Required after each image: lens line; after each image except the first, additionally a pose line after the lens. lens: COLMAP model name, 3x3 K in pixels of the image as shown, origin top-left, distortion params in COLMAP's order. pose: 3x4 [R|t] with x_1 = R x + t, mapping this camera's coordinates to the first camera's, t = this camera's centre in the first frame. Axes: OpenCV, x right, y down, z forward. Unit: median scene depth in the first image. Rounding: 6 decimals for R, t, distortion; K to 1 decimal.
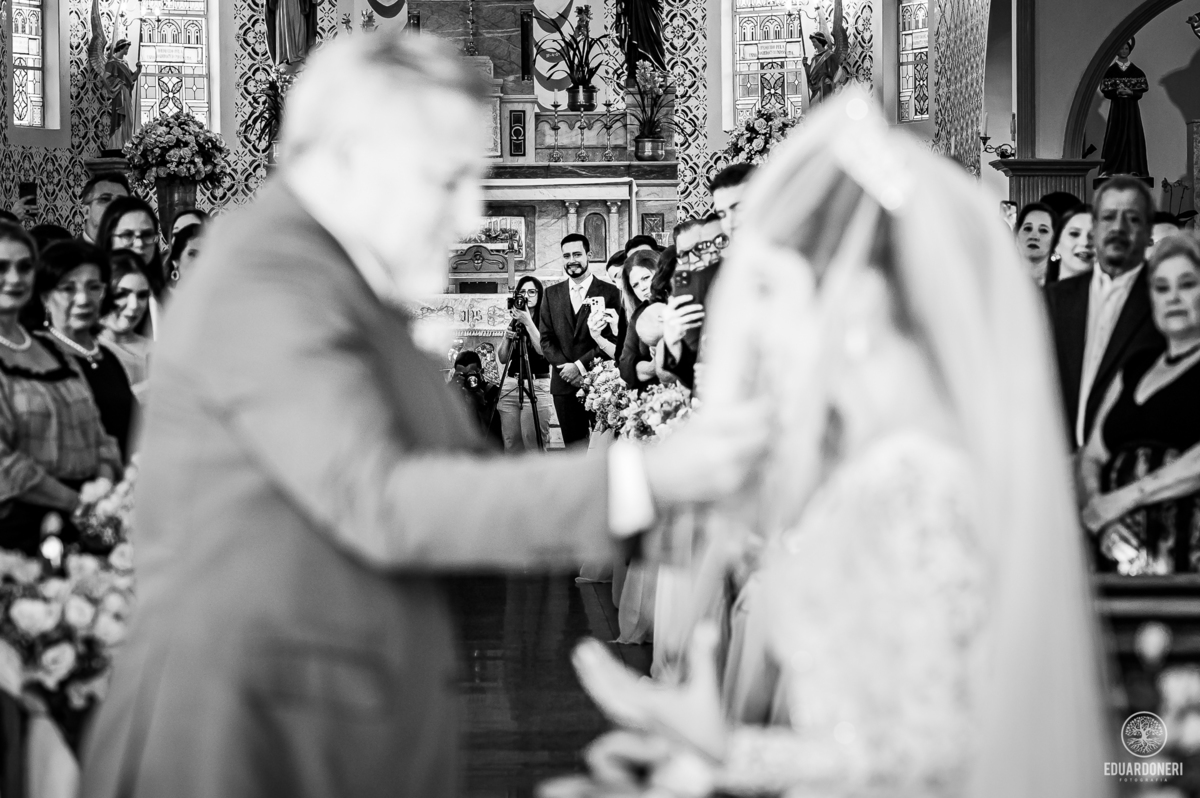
lens RADIAL K [[5021.9, 0, 600.0], [0, 5021.9, 399.0], [0, 0, 1]] dist [0.072986, 0.619505]
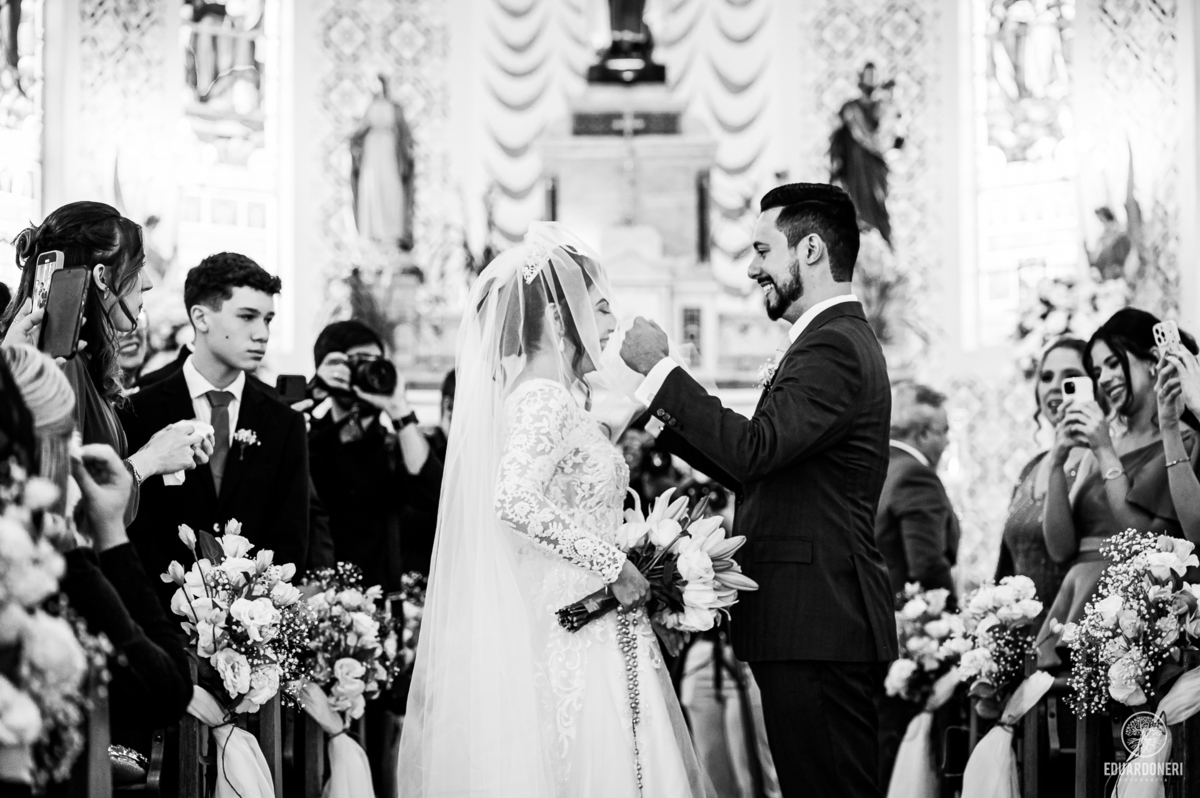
lens RADIAL K [[3625.1, 0, 600.0], [0, 3625.1, 399.0], [0, 0, 1]] dist [-0.013393, 0.333564]
pose [[0.999597, 0.001412, -0.028353, -0.015006], [-0.004041, 0.995666, -0.092913, 0.004707], [0.028099, 0.092990, 0.995270, 0.481818]]
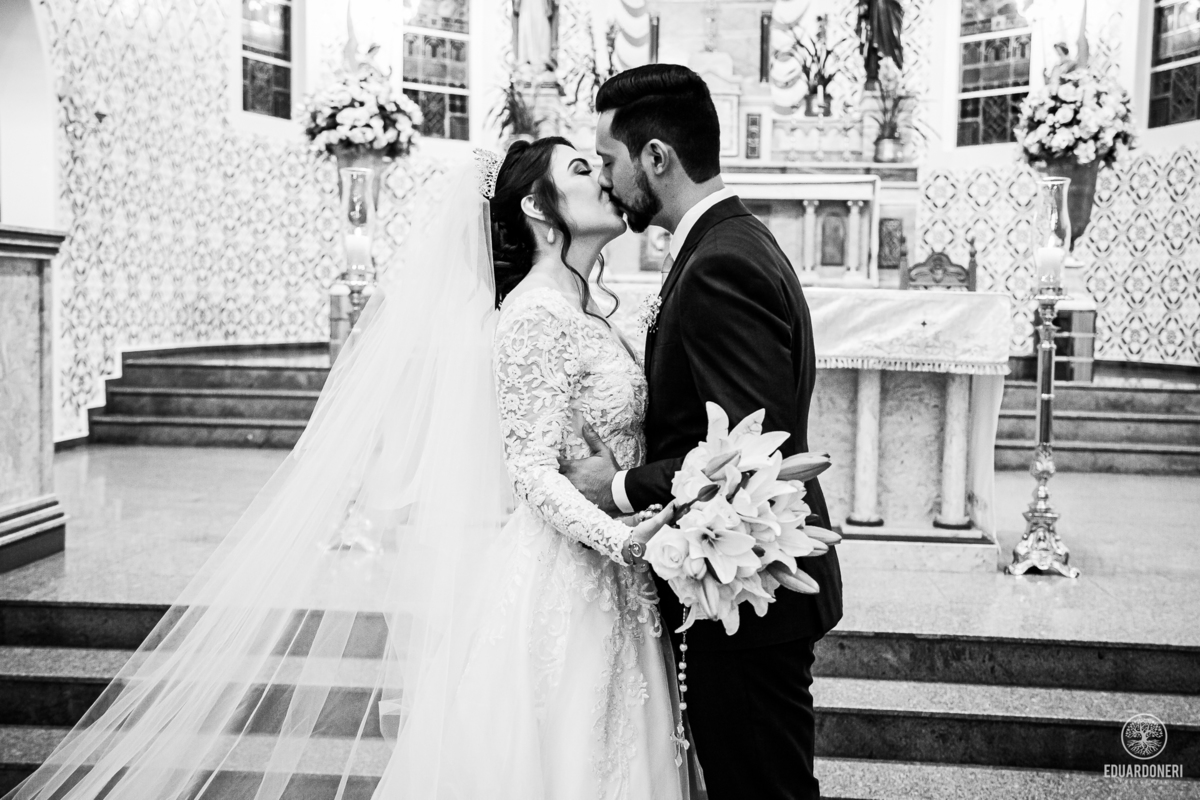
lens RADIAL K [[1436.6, 0, 600.0], [0, 1436.6, 400.0], [0, 0, 1]] dist [0.015943, 0.022101]
pose [[0.994346, 0.034052, -0.100576, -0.016360], [-0.029231, 0.998370, 0.049026, -0.013597], [0.102081, -0.045809, 0.993721, 0.714024]]
